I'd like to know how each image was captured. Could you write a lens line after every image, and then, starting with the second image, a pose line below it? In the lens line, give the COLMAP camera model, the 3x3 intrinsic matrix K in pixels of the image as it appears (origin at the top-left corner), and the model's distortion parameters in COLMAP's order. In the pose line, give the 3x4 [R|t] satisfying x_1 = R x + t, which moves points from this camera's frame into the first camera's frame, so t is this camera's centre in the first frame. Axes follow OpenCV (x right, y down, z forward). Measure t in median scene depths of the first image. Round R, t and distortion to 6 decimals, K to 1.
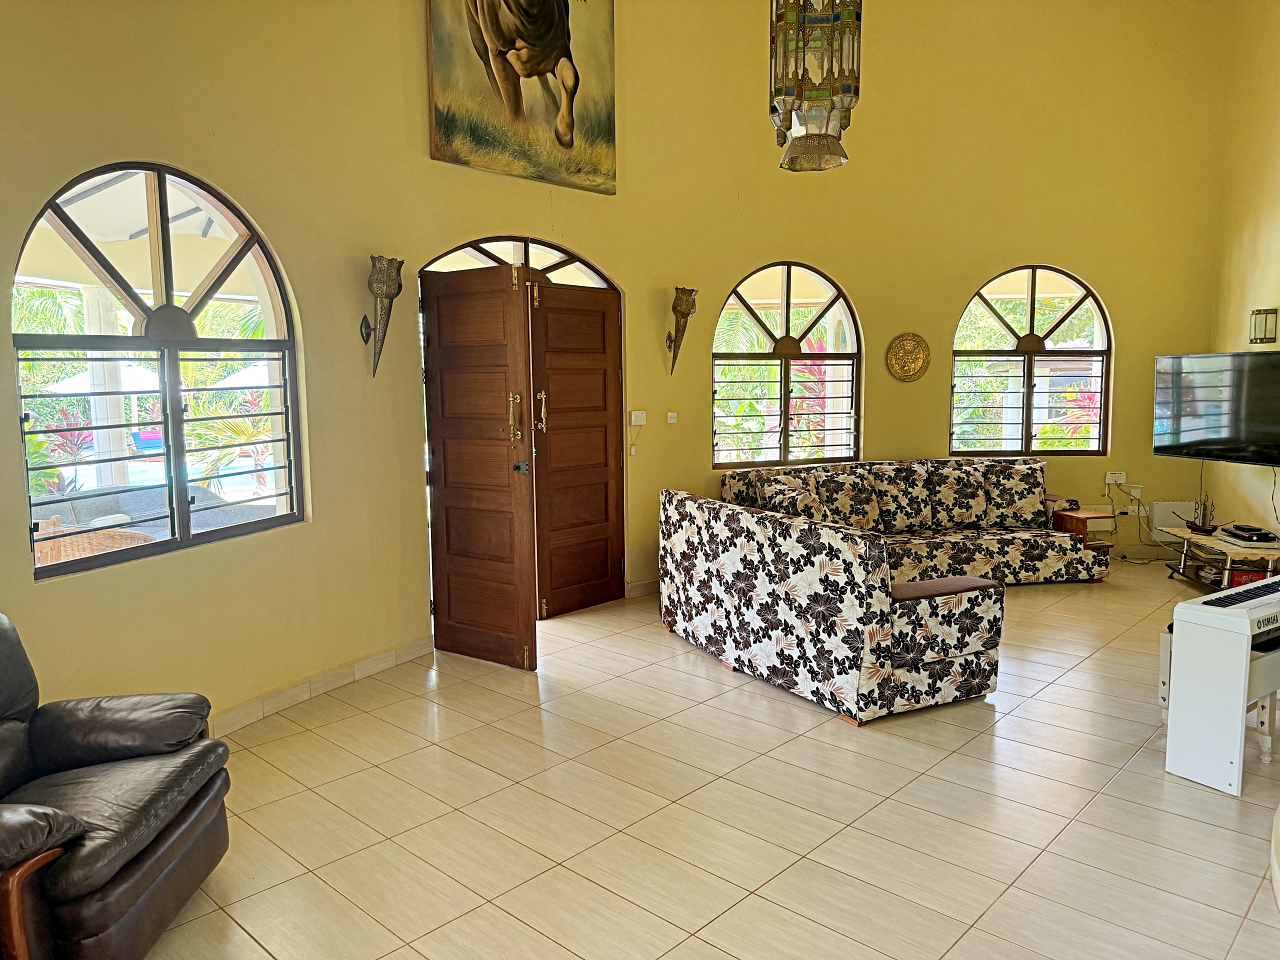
lens RADIAL K [[915.7, 0, 638.4], [0, 915.7, 476.5], [0, 0, 1]] dist [0.050806, -0.062041]
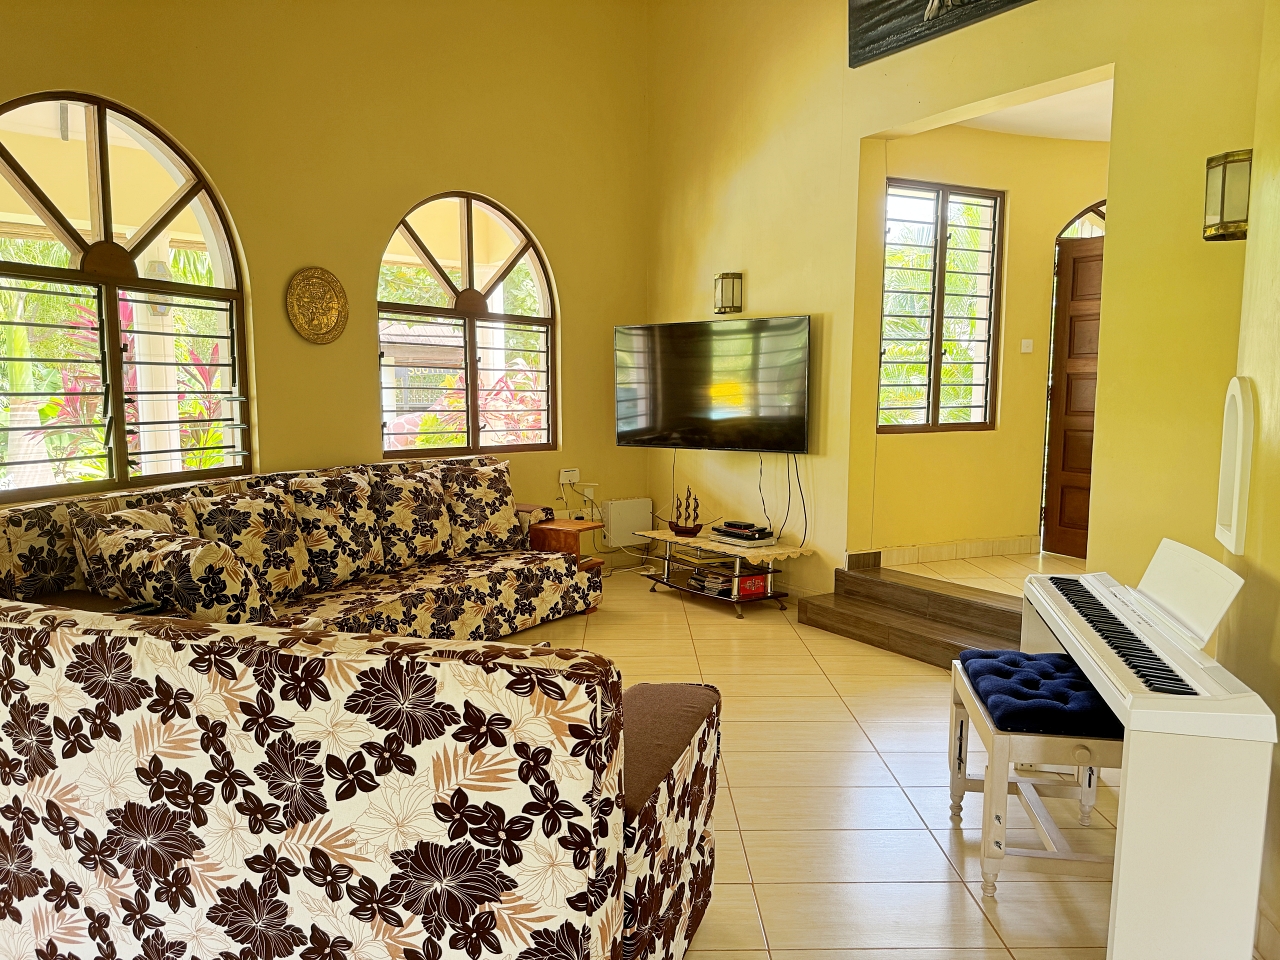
lens RADIAL K [[915.7, 0, 647.9], [0, 915.7, 491.6], [0, 0, 1]] dist [0.050806, -0.062041]
pose [[0.724404, -0.072166, 0.685588, 0.013340], [0.066216, 0.997191, 0.035000, -0.009828], [-0.686188, 0.020043, 0.727148, 0.422061]]
